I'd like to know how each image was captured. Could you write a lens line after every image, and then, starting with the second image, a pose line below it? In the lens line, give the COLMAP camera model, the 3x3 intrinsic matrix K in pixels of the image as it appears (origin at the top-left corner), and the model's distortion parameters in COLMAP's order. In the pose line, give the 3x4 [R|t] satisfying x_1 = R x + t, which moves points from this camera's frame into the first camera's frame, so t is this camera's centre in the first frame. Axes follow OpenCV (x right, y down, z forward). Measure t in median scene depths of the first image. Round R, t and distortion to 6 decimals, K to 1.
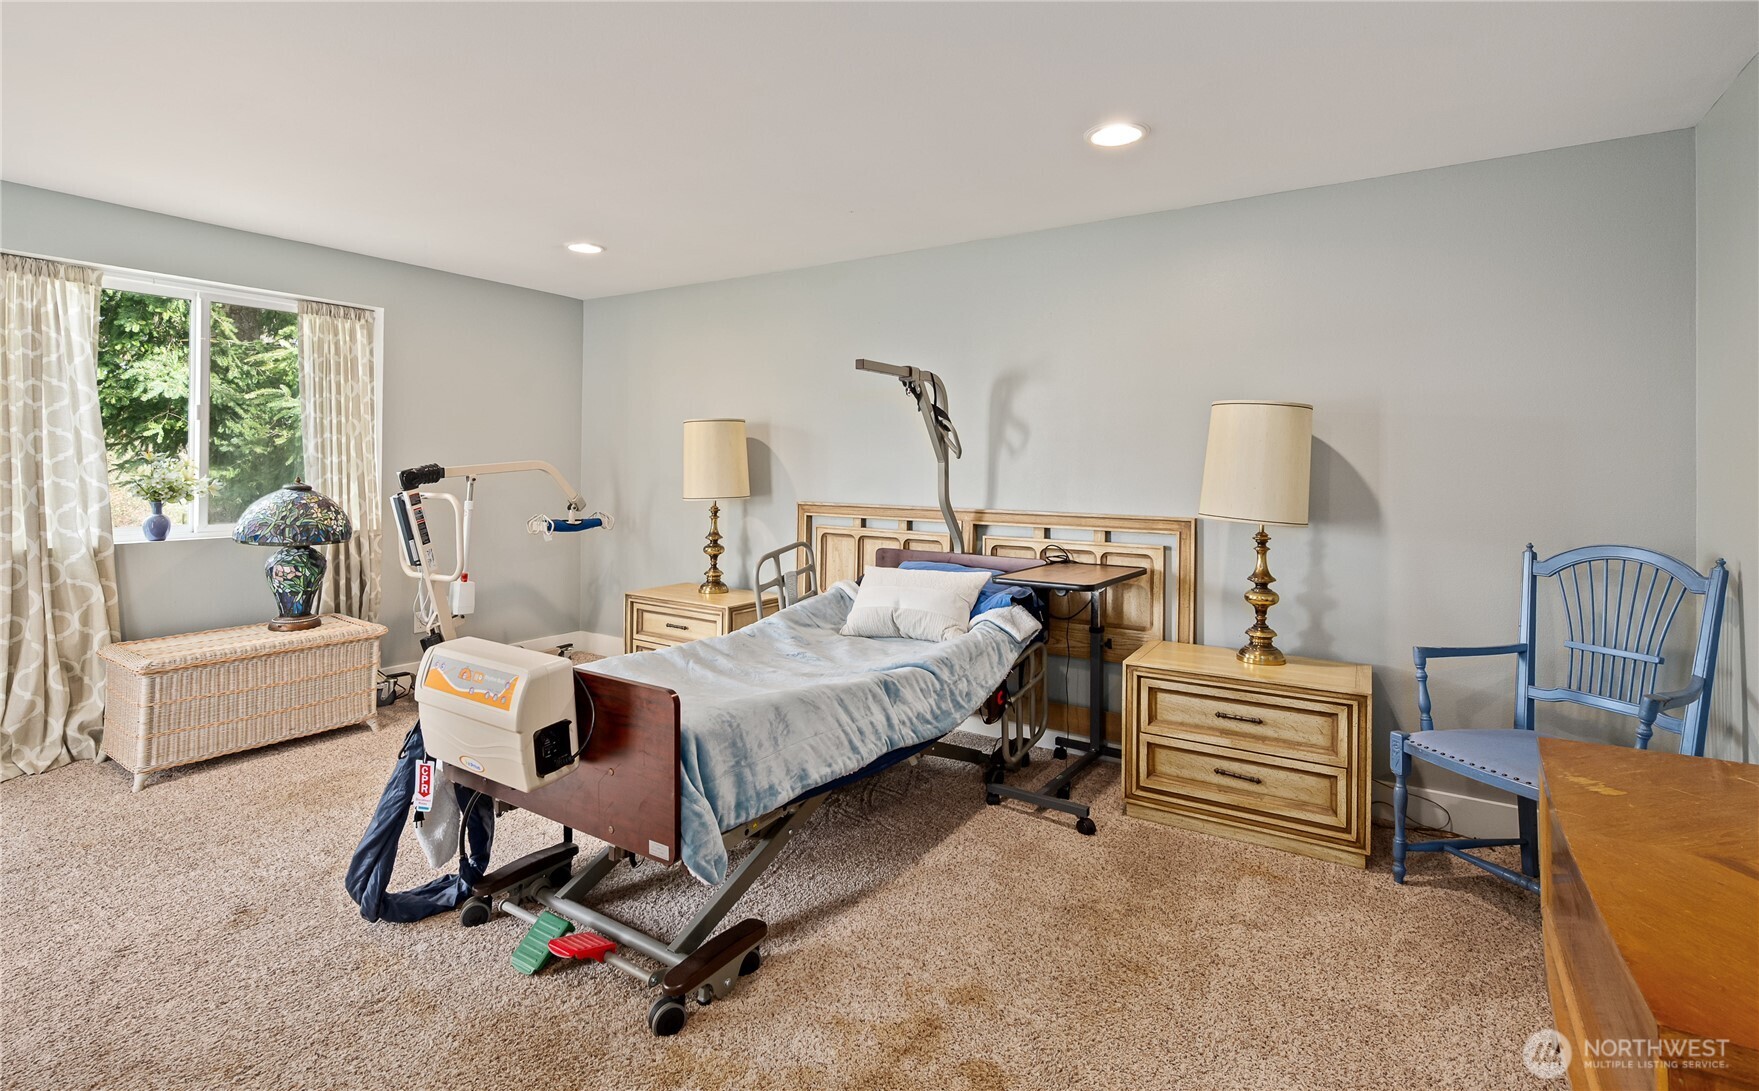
lens RADIAL K [[838.4, 0, 879.3], [0, 838.4, 463.9], [0, 0, 1]] dist [-0.000467, -0.000125]
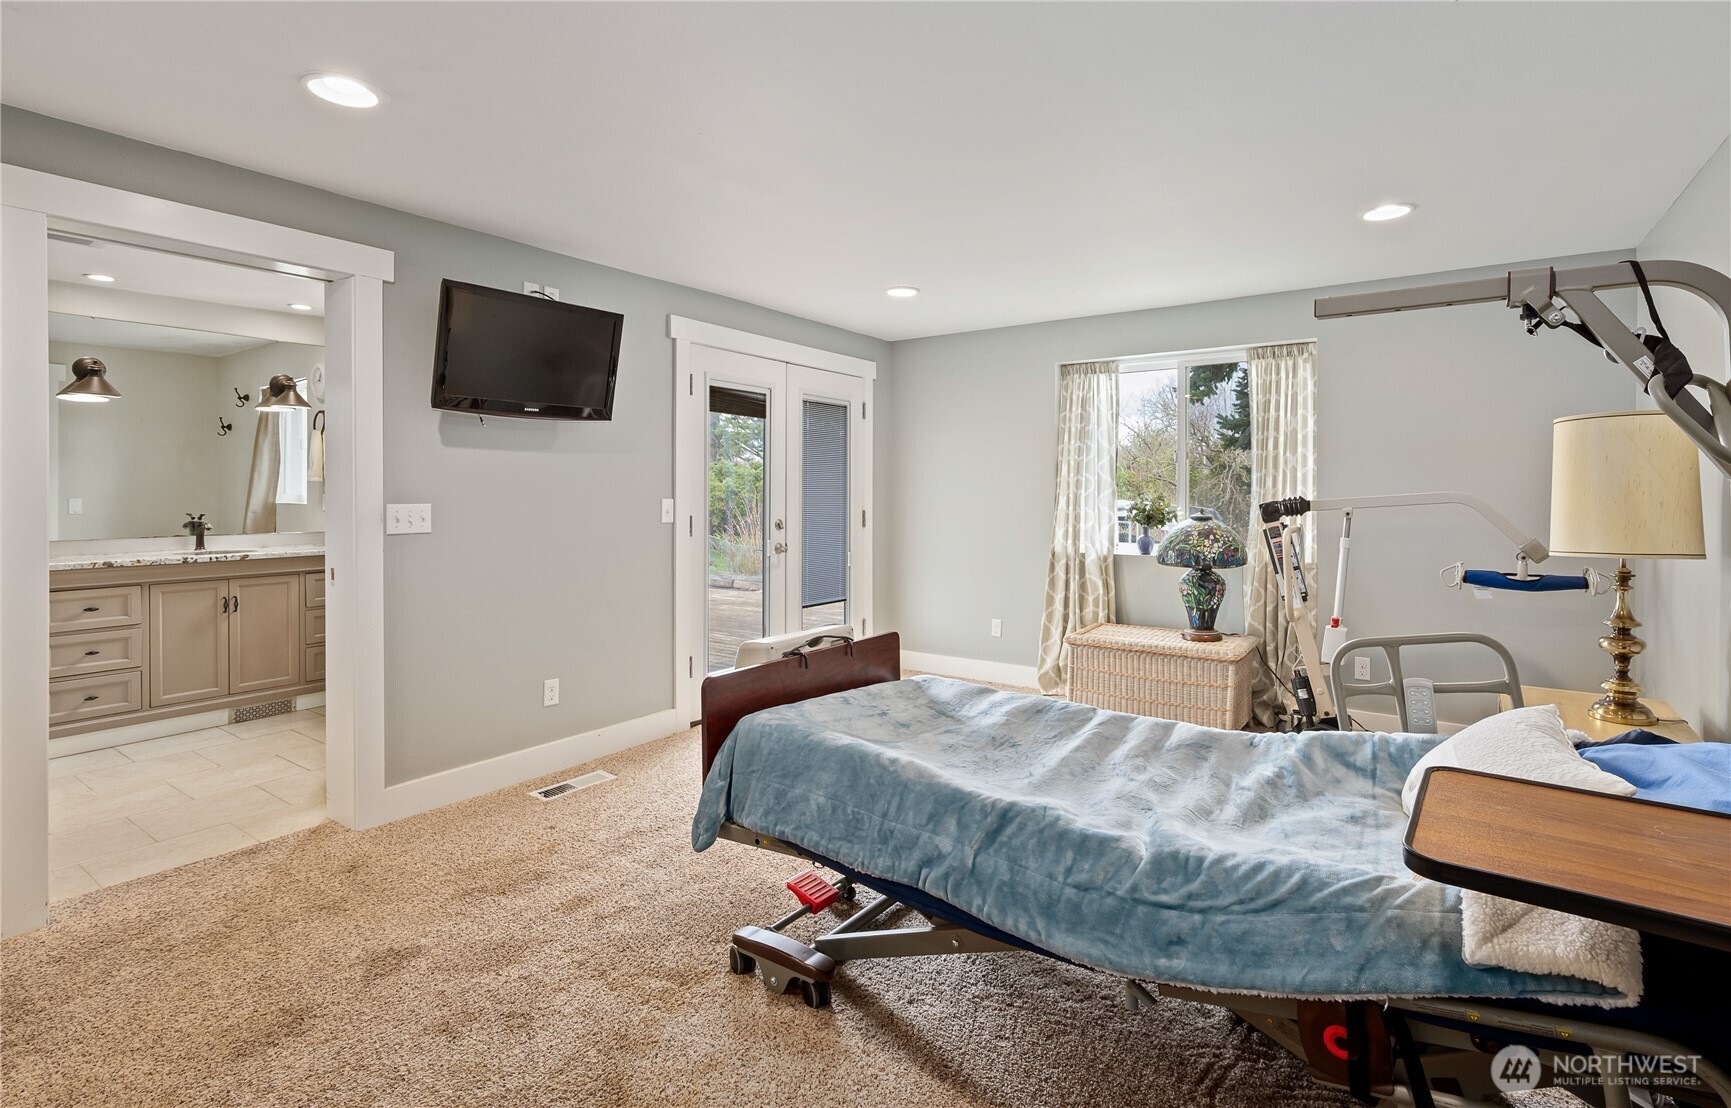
lens RADIAL K [[802.8, 0, 868.2], [0, 802.8, 496.9], [0, 0, 1]] dist [0.002465, 0.000560]
pose [[-0.034076, -0.004082, -0.999411, 0.398299], [0.001363, 0.999991, -0.004131, 0.004011], [0.999418, -0.001503, -0.034070, 0.550088]]
